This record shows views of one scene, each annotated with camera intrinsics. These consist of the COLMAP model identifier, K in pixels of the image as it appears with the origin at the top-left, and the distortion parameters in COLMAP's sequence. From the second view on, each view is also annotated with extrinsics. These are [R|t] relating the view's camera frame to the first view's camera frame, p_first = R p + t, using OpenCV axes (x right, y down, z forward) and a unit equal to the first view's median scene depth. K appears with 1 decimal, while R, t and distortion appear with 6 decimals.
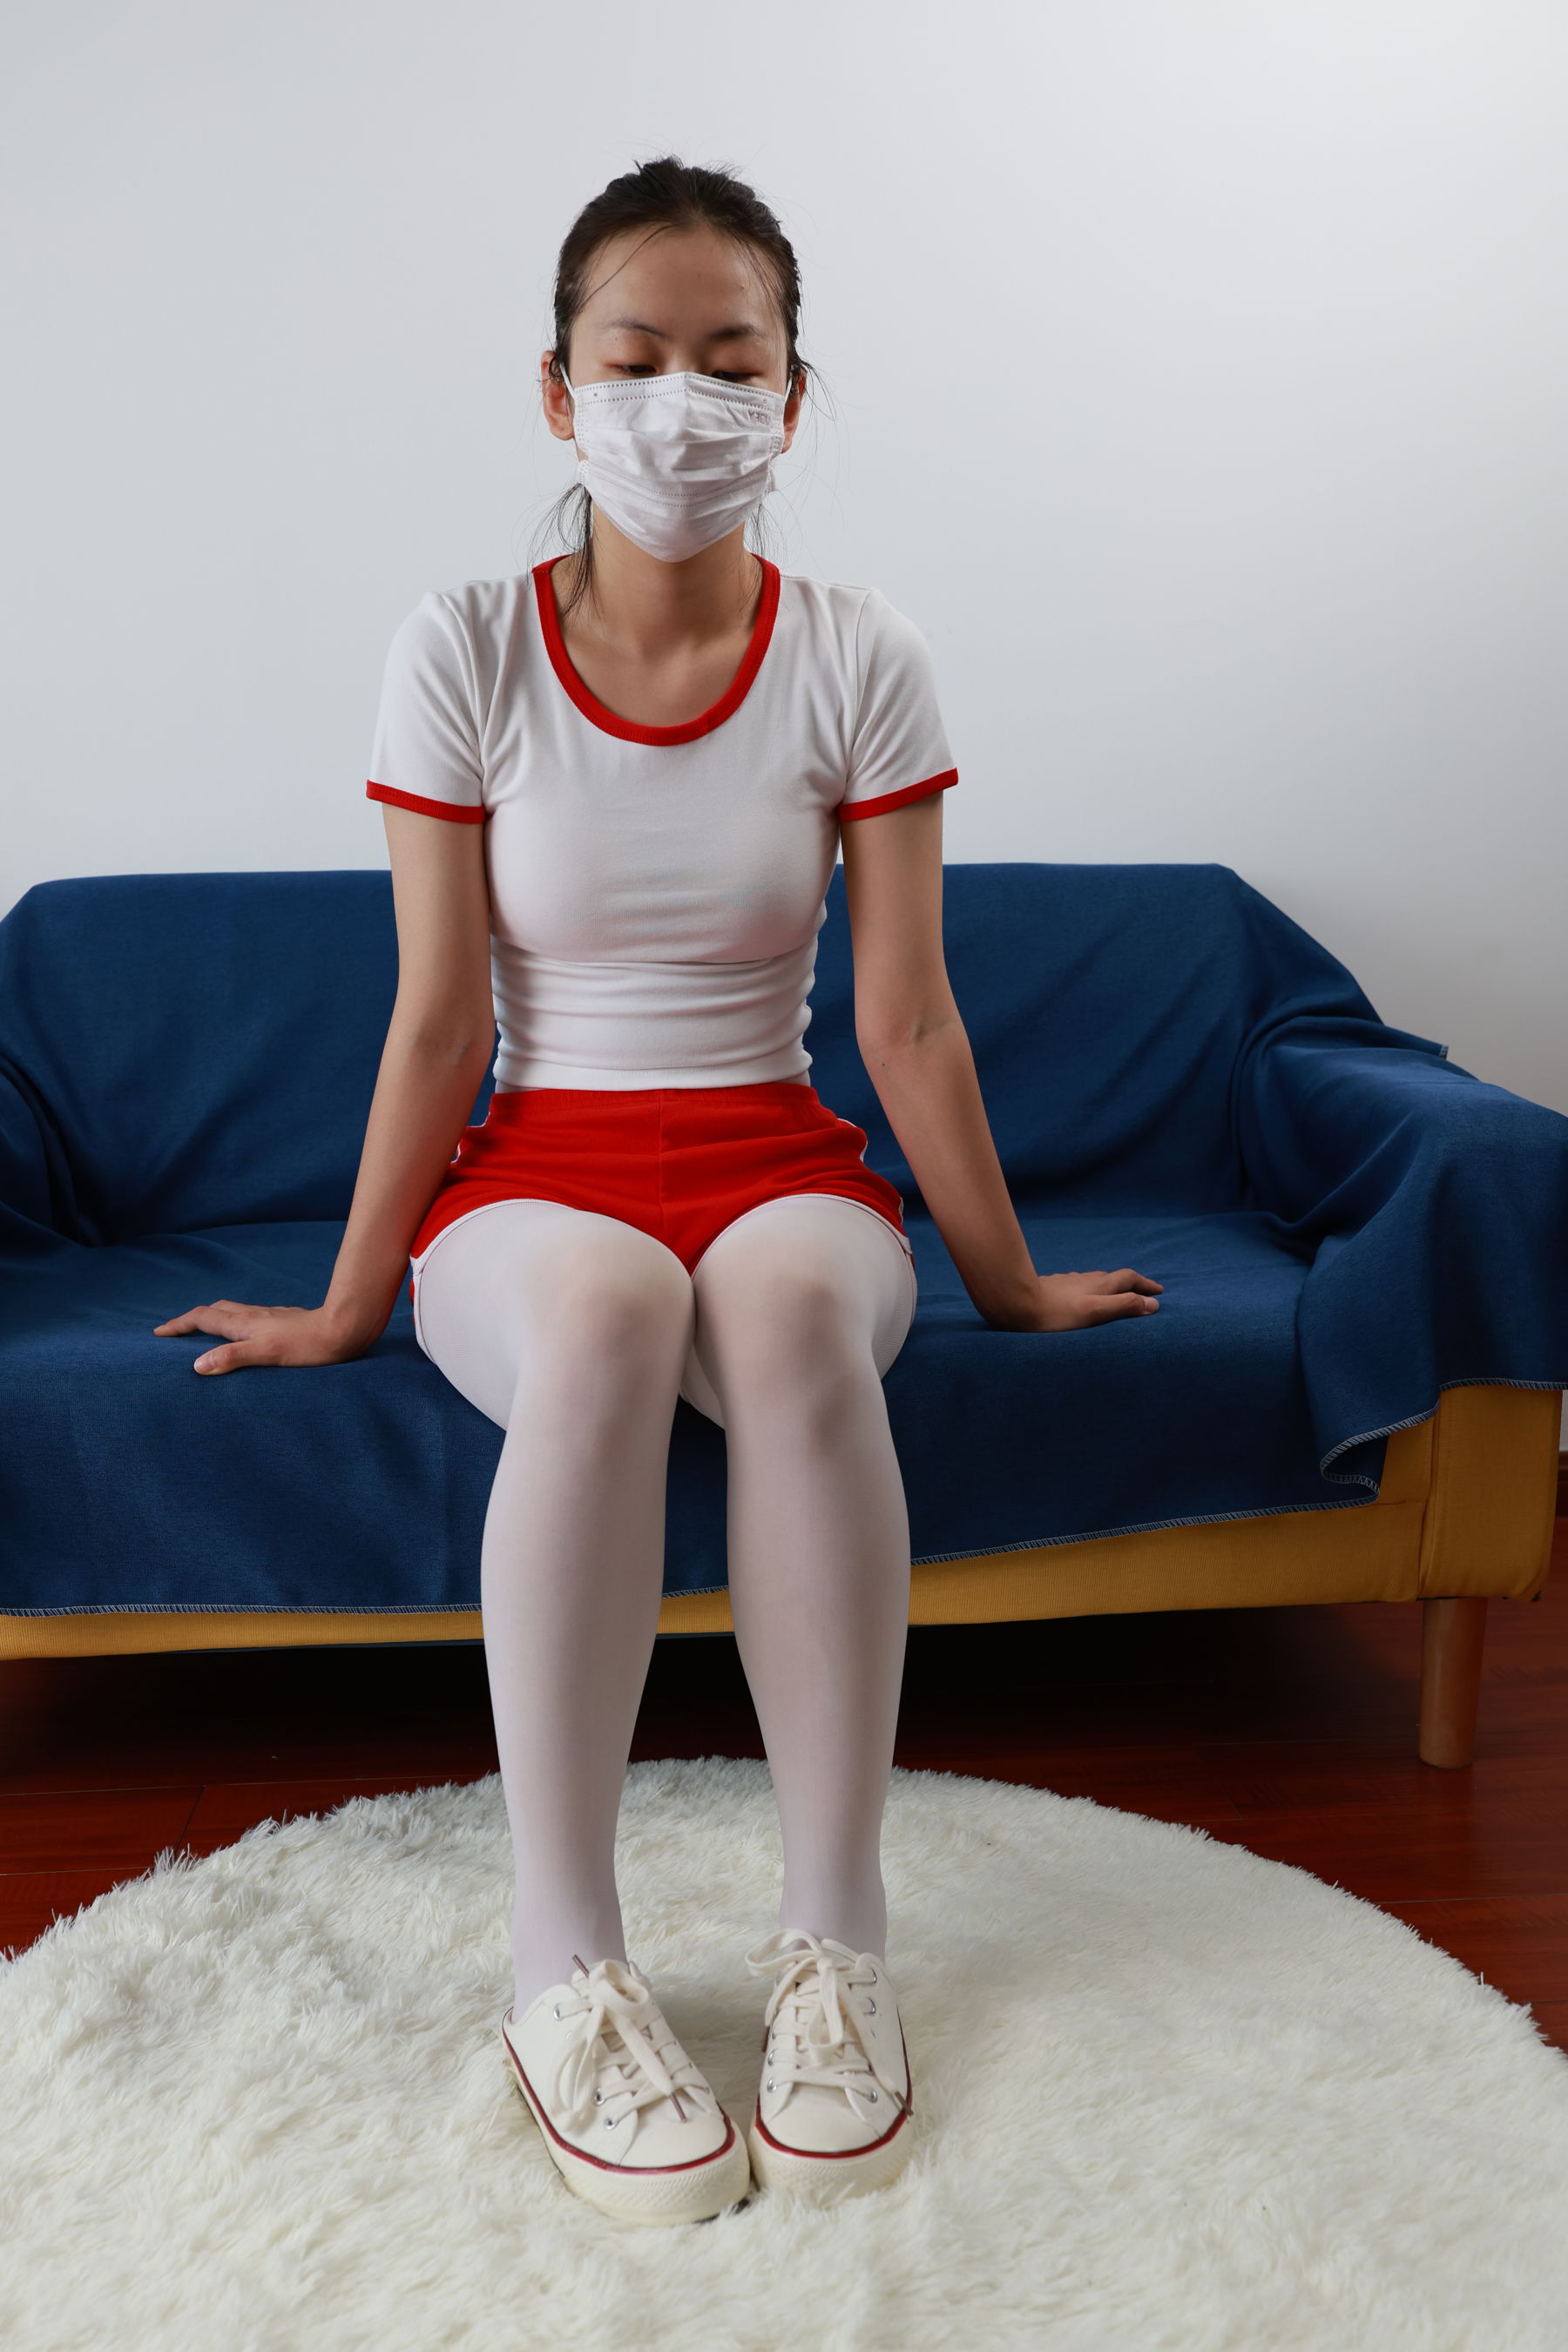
lens RADIAL K [[2349.9, 0, 745.6], [0, 2349.9, 1212.2], [0, 0, 1]] dist [0.013366, 0.000000]
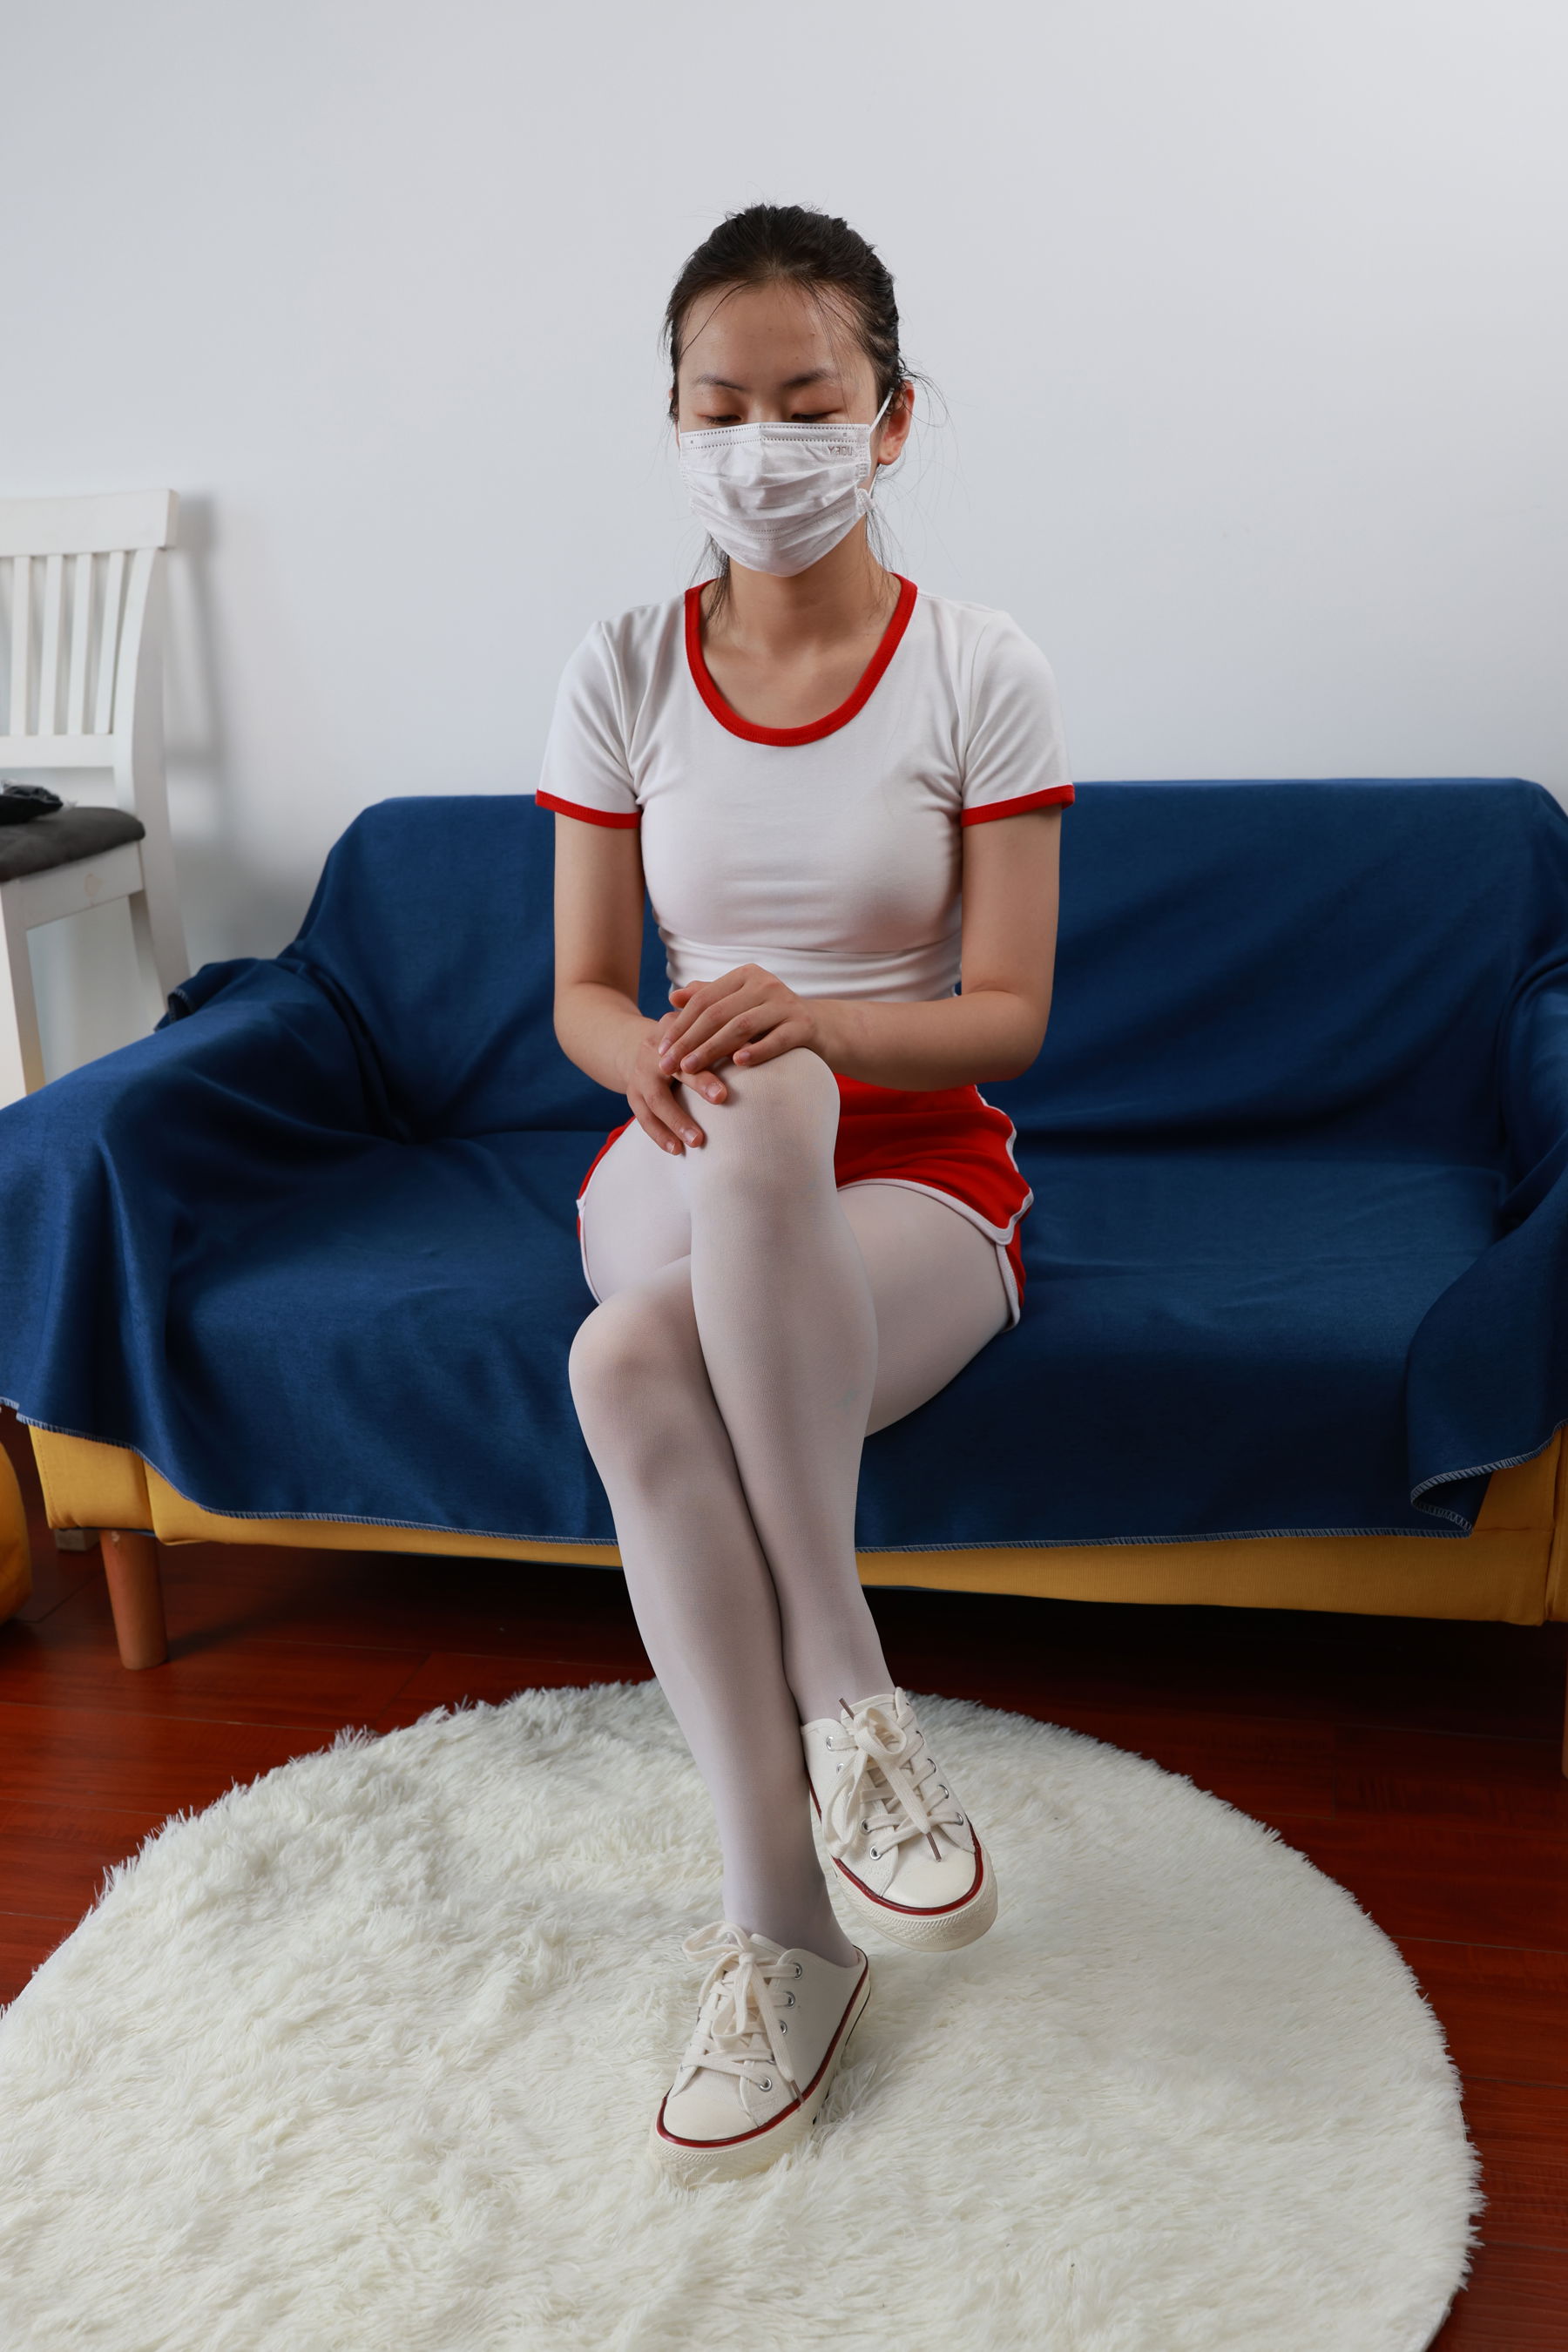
lens RADIAL K [[2349.9, 0, 723.7], [0, 2349.9, 1169.6], [0, 0, 1]] dist [0.013366, 0.000000]
pose [[0.946791, 0.053325, -0.317399, 0.264728], [-0.011649, 0.991210, 0.131781, -0.147223], [0.321637, -0.121071, 0.939091, -0.001272]]
